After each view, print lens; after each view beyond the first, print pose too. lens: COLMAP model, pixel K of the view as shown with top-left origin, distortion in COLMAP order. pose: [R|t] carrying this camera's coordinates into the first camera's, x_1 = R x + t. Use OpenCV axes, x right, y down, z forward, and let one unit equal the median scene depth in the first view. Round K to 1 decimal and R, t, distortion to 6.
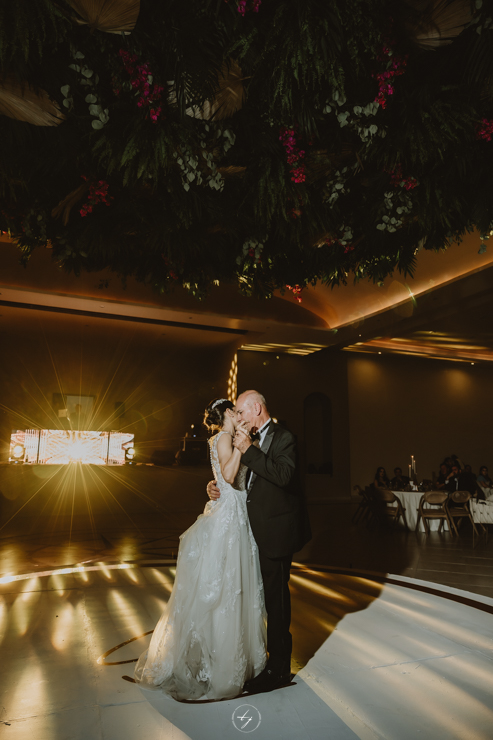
lens RADIAL K [[514.9, 0, 245.0], [0, 514.9, 367.8], [0, 0, 1]] dist [0.006691, 0.004889]
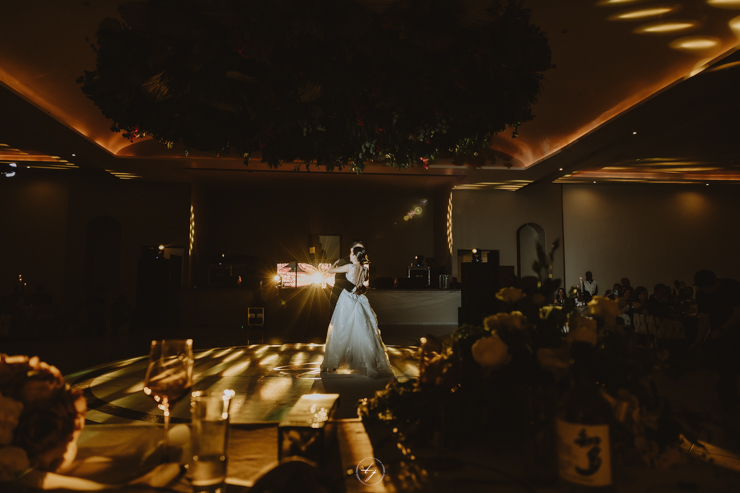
lens RADIAL K [[498.5, 0, 367.8], [0, 498.5, 245.4], [0, 0, 1]] dist [-0.004024, 0.001329]
pose [[0.963017, -0.037035, -0.266883, 0.087753], [0.060267, 0.995020, 0.079389, -0.009961], [0.262613, -0.092537, 0.960454, -0.113346]]
